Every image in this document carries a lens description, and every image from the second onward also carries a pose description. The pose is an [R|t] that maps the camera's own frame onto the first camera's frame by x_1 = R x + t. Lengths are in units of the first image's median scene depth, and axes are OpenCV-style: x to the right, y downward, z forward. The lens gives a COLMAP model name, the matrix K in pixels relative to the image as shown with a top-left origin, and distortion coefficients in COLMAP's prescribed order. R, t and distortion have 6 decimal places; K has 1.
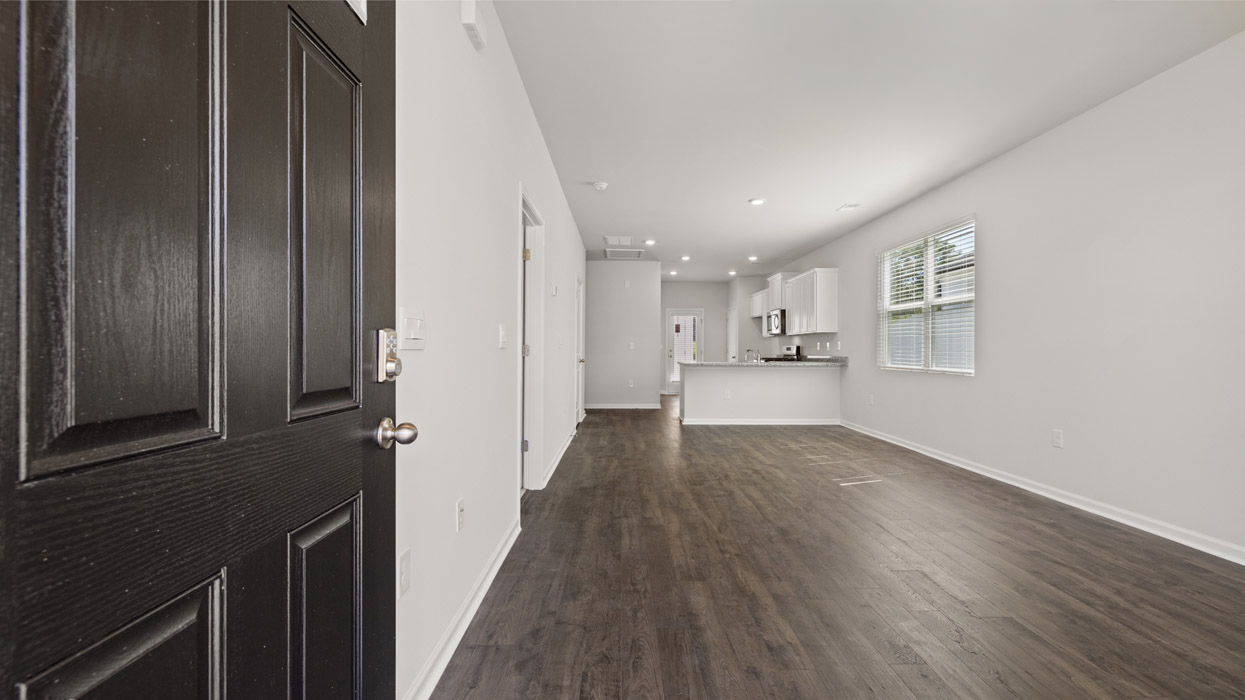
lens RADIAL K [[518.6, 0, 622.5], [0, 518.6, 350.0], [0, 0, 1]] dist [0.000346, -0.000125]
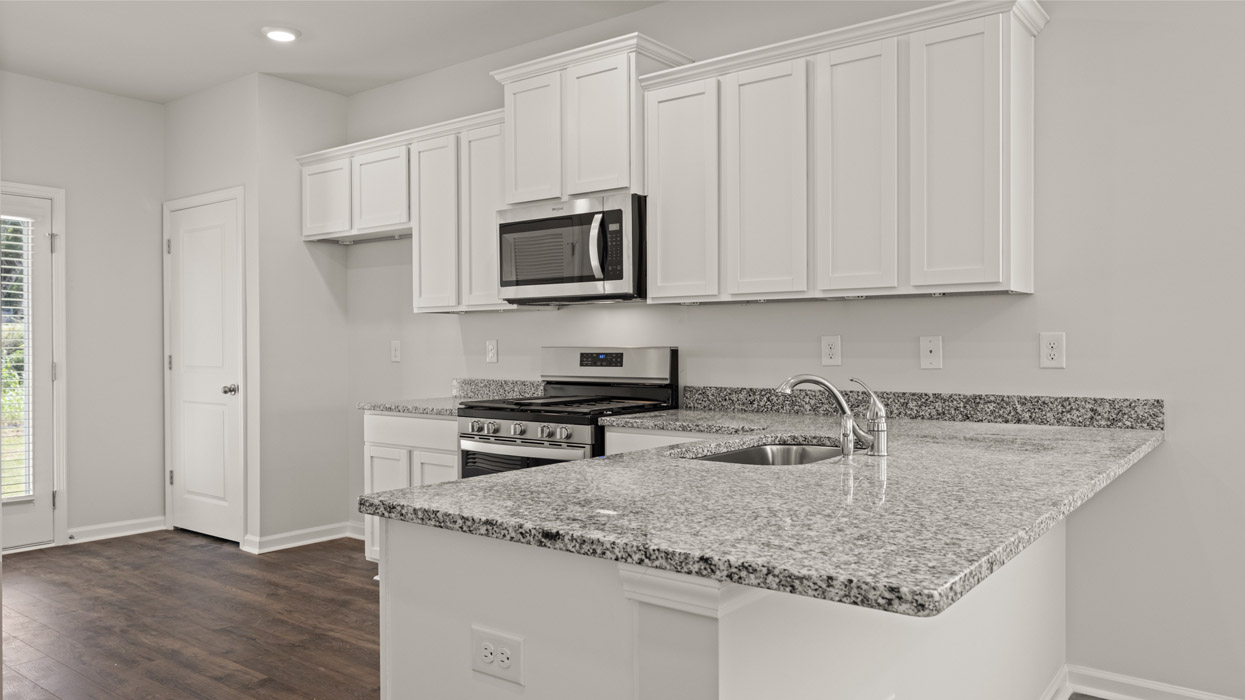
lens RADIAL K [[881.1, 0, 622.5], [0, 881.1, 350.0], [0, 0, 1]] dist [0.000422, 0.000486]
pose [[0.607545, -0.011868, 0.794196, -0.027453], [0.006848, 0.999929, 0.009704, -0.019151], [-0.794255, -0.000457, 0.607584, 1.289692]]
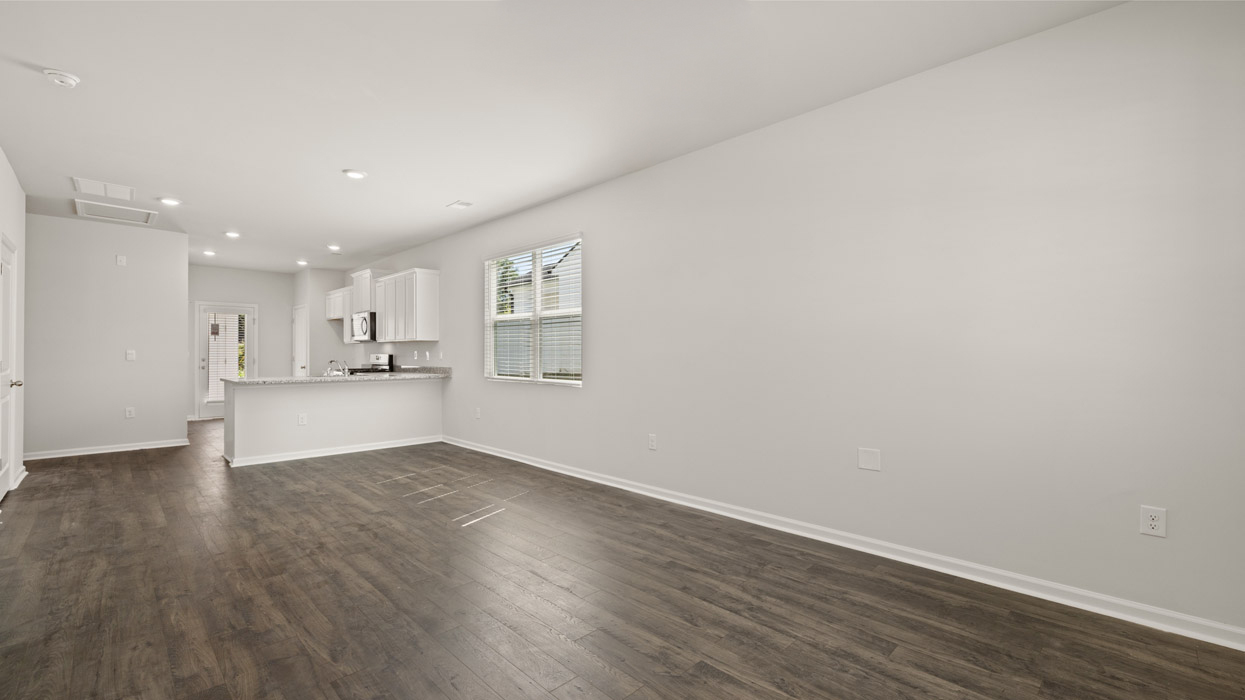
lens RADIAL K [[523.7, 0, 617.2], [0, 523.7, 350.8], [0, 0, 1]] dist [0.000938, -0.000139]
pose [[0.716744, 0.000235, 0.697337, -0.008001], [0.003300, 0.999988, -0.003729, -0.016486], [-0.697329, 0.004974, 0.716734, 0.165008]]
